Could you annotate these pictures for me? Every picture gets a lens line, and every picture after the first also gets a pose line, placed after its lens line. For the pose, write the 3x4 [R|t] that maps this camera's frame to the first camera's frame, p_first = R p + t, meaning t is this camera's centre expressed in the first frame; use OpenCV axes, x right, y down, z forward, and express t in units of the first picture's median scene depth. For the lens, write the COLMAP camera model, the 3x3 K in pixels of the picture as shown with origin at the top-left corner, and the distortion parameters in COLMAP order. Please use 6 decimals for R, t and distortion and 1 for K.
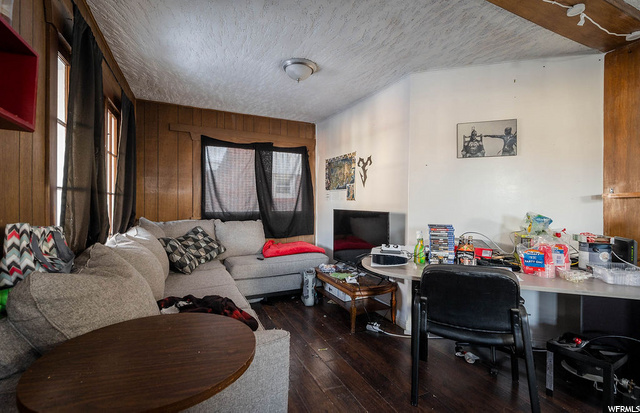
lens RADIAL K [[294.2, 0, 321.4], [0, 294.2, 204.5], [0, 0, 1]] dist [0.002737, 0.000007]
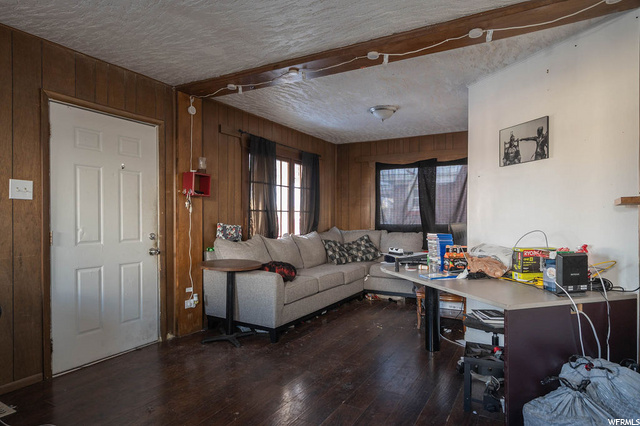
lens RADIAL K [[367.7, 0, 313.4], [0, 367.7, 224.6], [0, 0, 1]] dist [0.008140, 0.000652]
pose [[0.584803, 0.007661, -0.811139, 1.013314], [0.000849, 0.999949, 0.010056, 0.016720], [0.811175, -0.006569, 0.584767, -0.178465]]
